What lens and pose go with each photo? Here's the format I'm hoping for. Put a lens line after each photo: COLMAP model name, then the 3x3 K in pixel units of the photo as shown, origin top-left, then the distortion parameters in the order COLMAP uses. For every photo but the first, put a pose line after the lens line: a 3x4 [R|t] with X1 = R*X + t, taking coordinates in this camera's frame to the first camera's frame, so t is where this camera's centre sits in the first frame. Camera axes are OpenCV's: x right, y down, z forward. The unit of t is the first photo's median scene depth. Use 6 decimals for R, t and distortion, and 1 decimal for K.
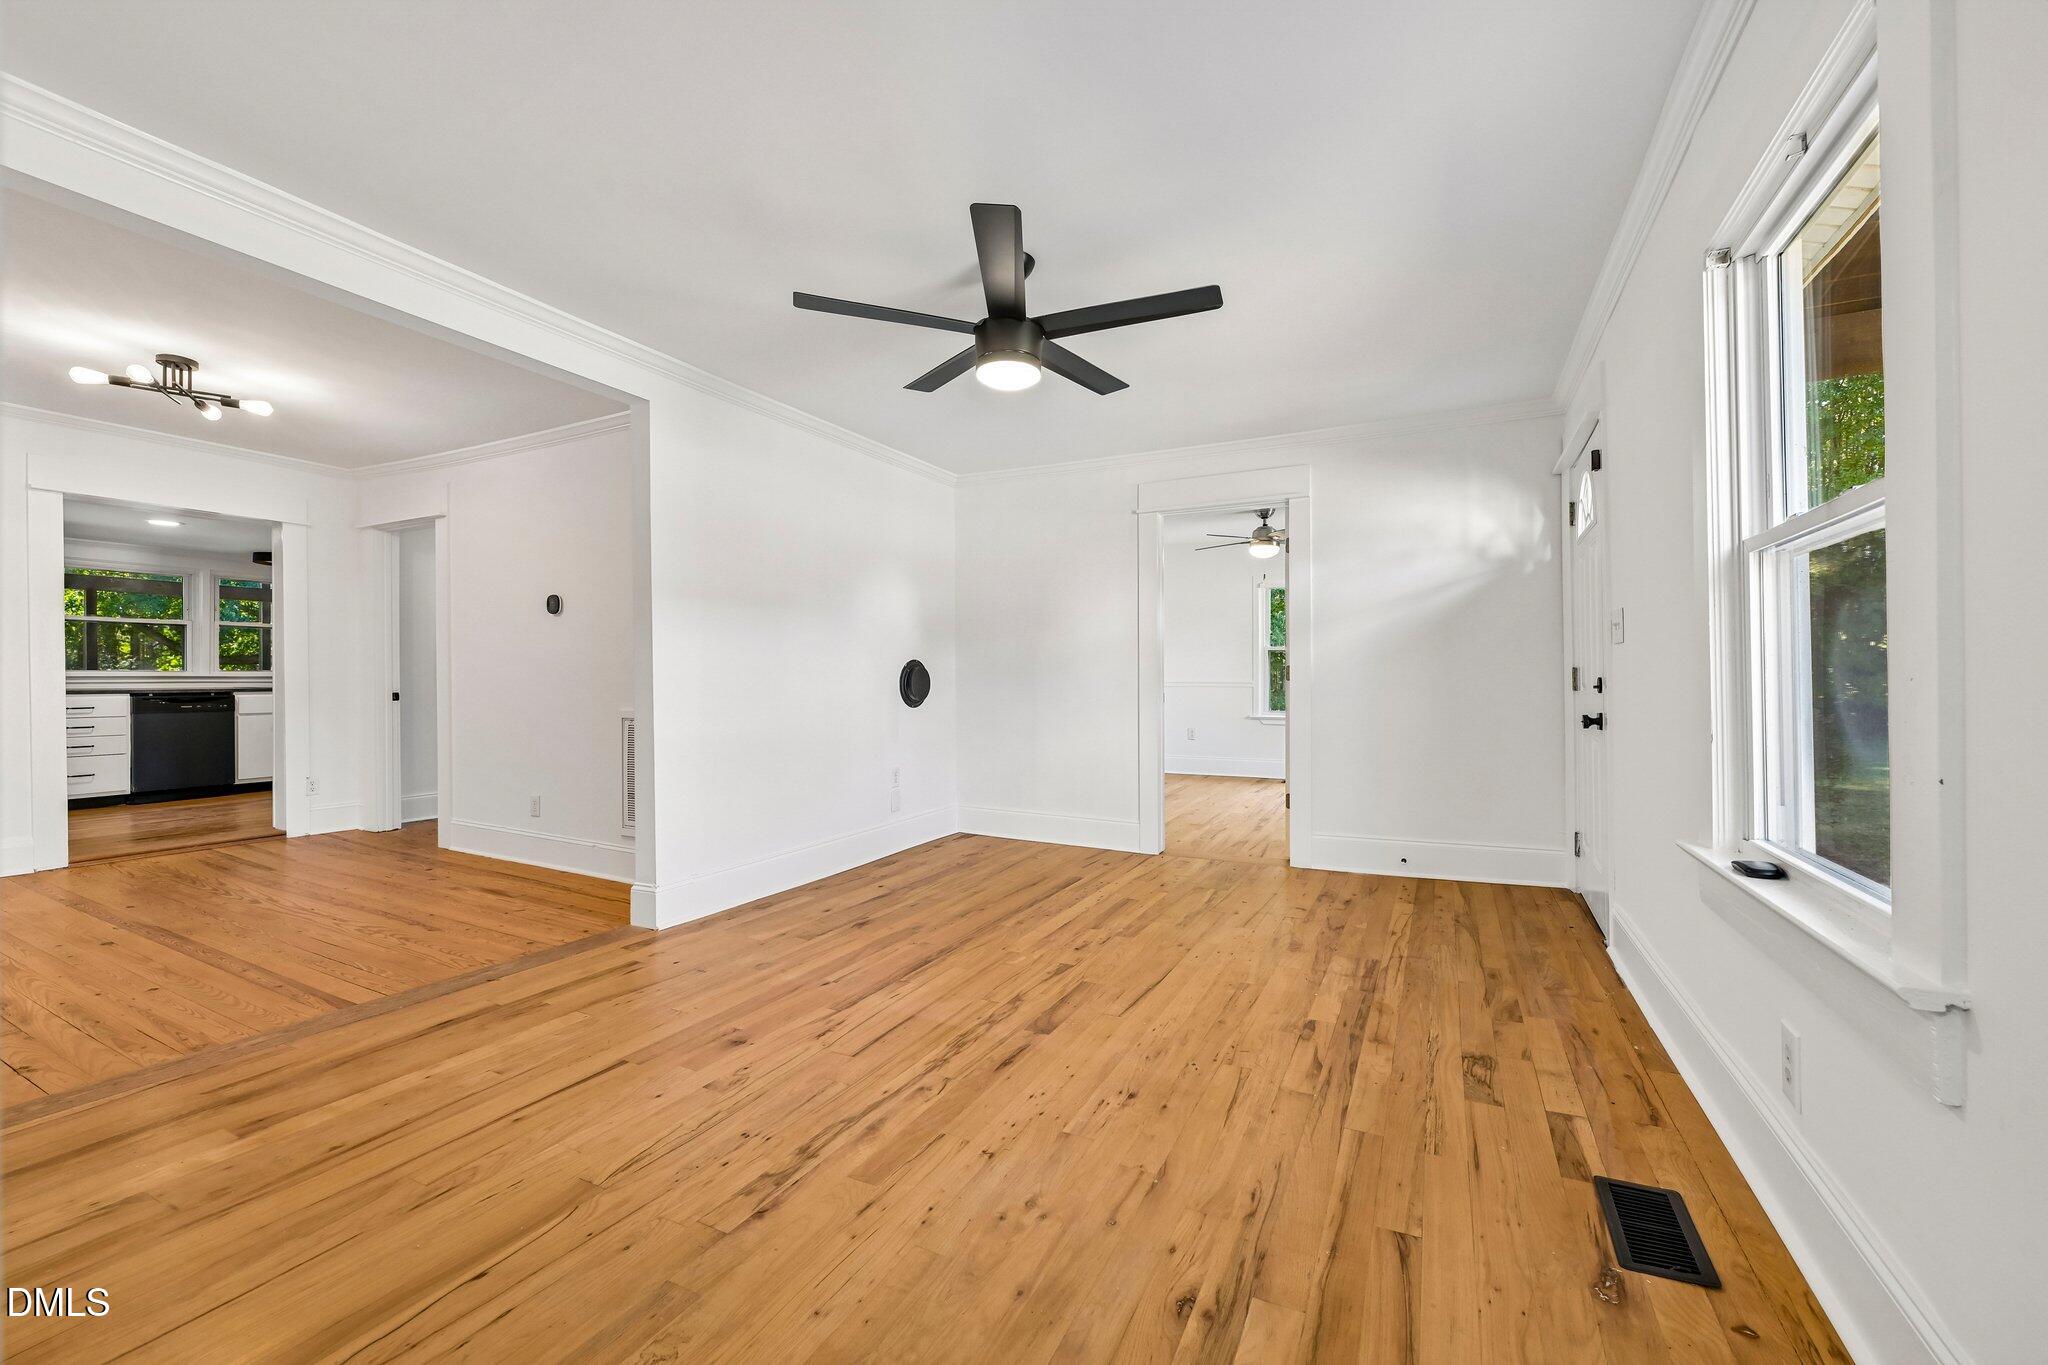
lens RADIAL K [[810.6, 0, 1024.8], [0, 810.6, 679.9], [0, 0, 1]] dist [-0.000565, -0.000181]
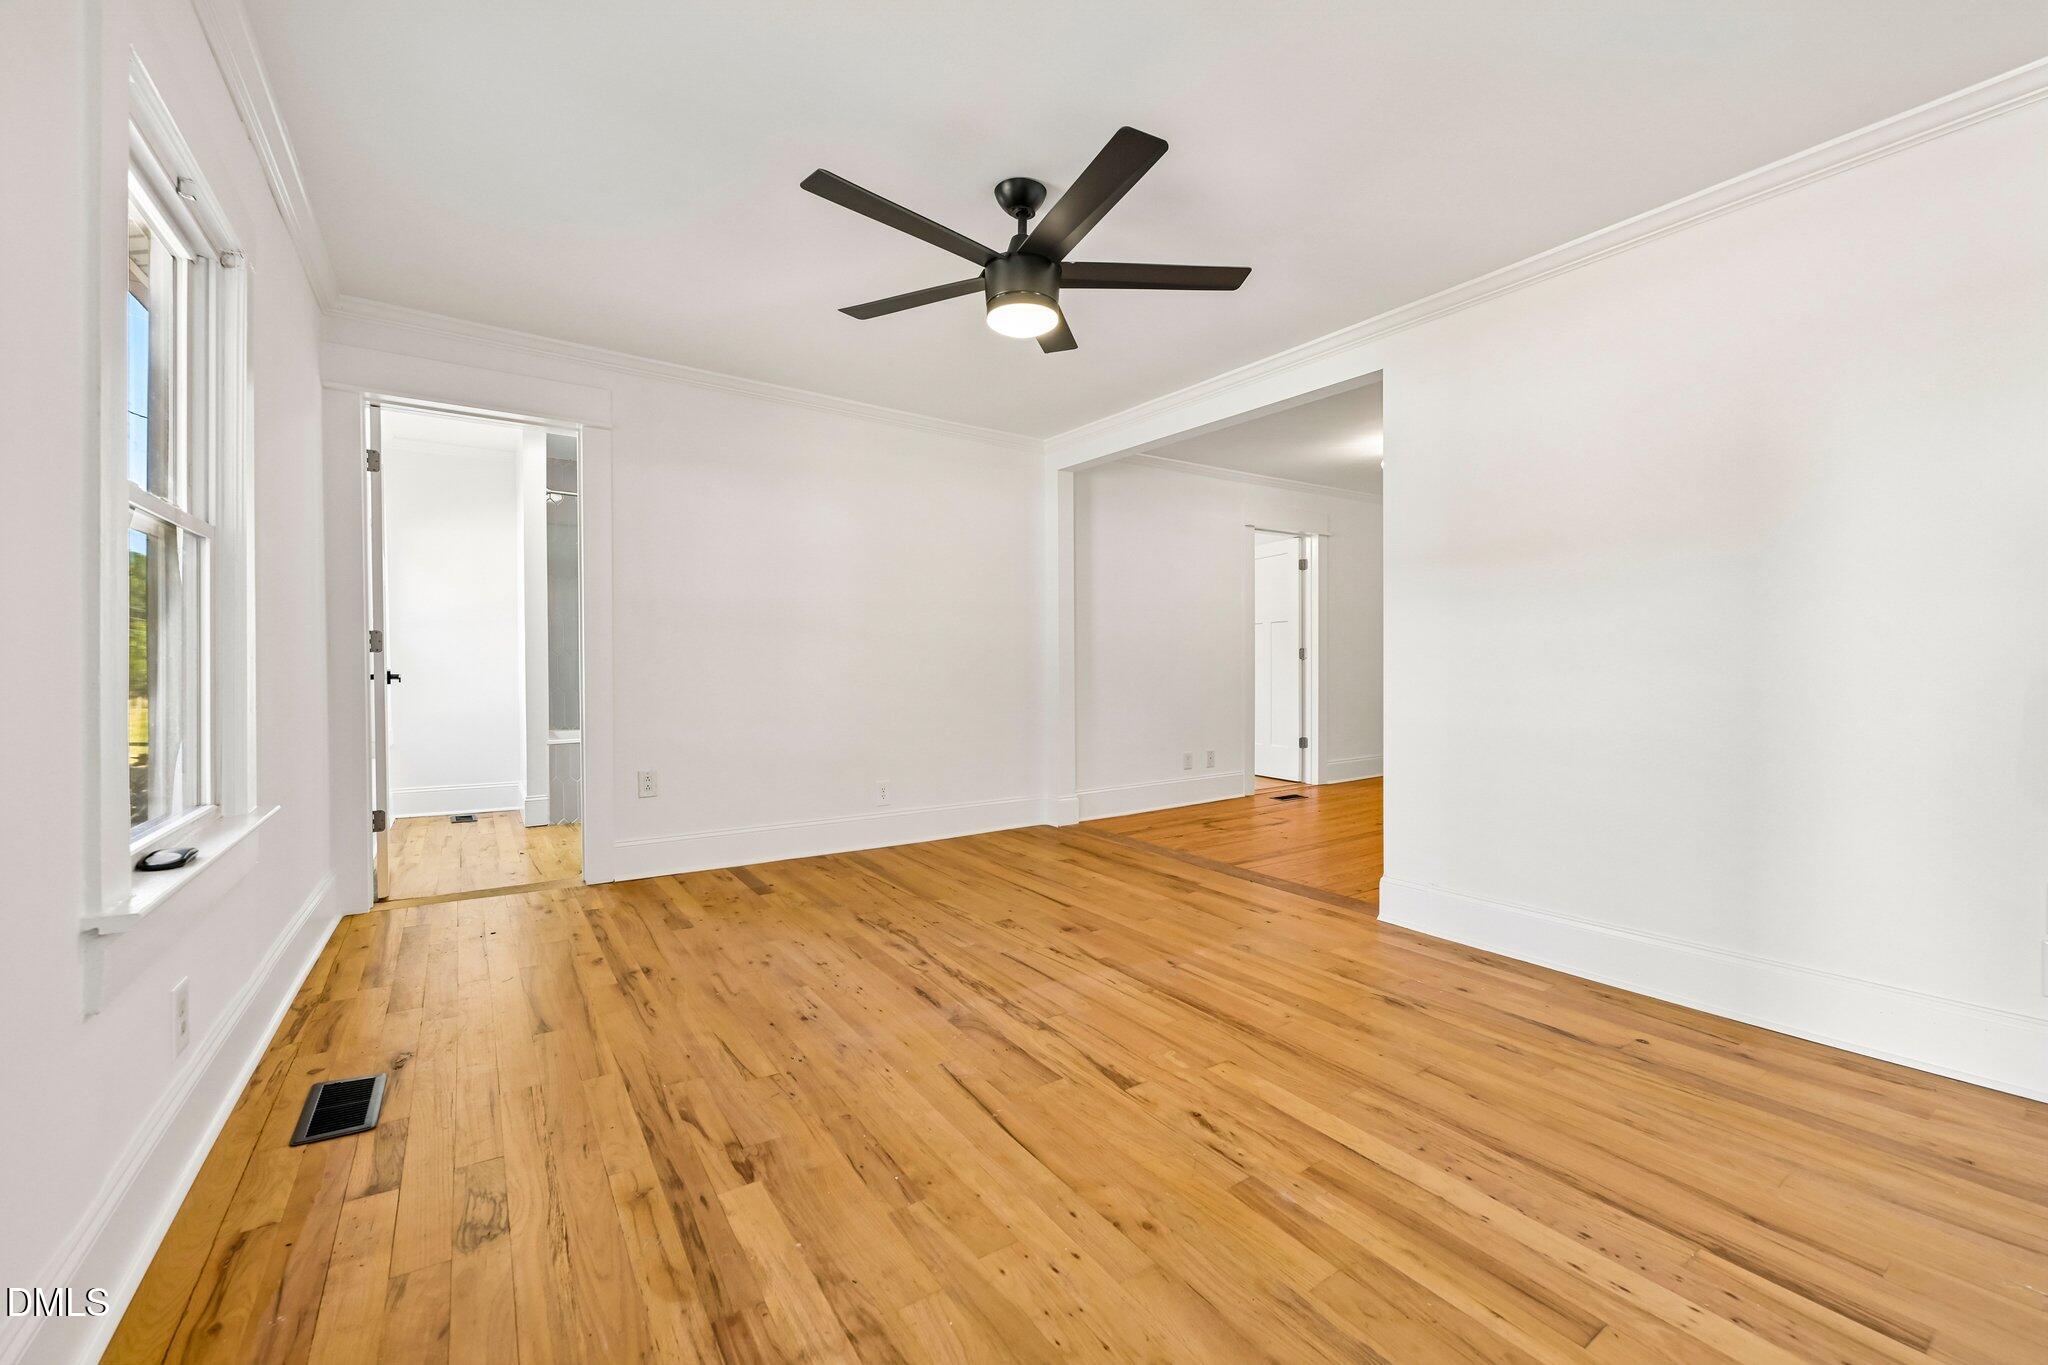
lens RADIAL K [[810.6, 0, 1022.2], [0, 810.6, 680.2], [0, 0, 1]] dist [-0.000565, -0.000181]
pose [[-0.477603, 0.017878, -0.878394, 0.701531], [0.000900, 0.999802, 0.019860, 0.006926], [0.878575, 0.008694, -0.477525, 1.291584]]
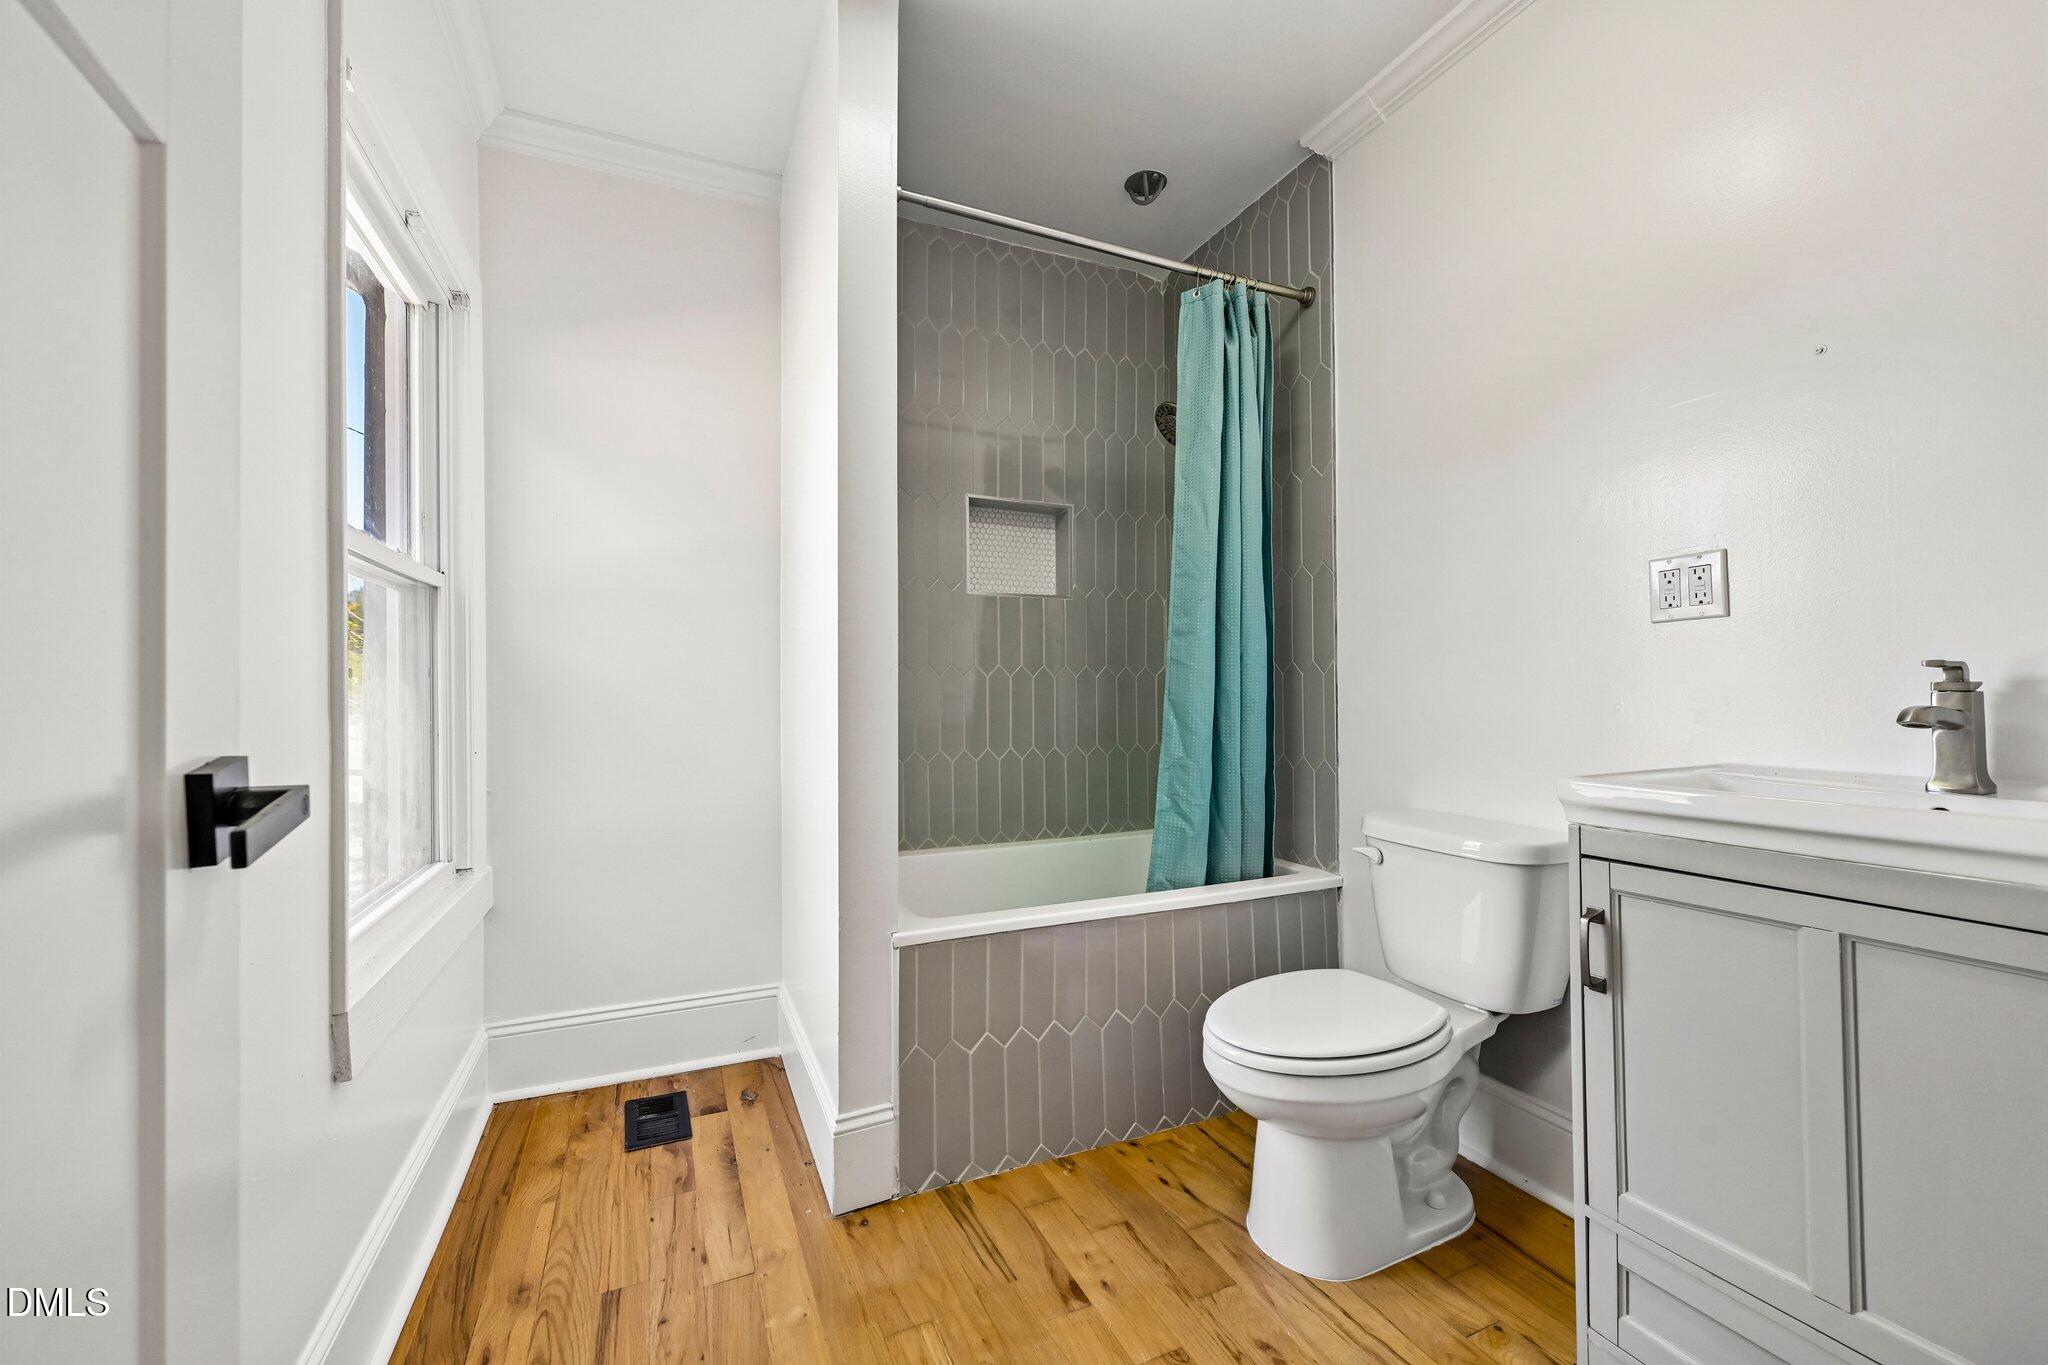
lens RADIAL K [[810.6, 0, 1039.9], [0, 810.6, 675.9], [0, 0, 1]] dist [-0.000565, -0.000181]
pose [[-0.627856, -0.012695, -0.778226, 0.653734], [0.025037, 0.999020, -0.036496, 0.006470], [0.777927, -0.042399, -0.626923, 1.198130]]
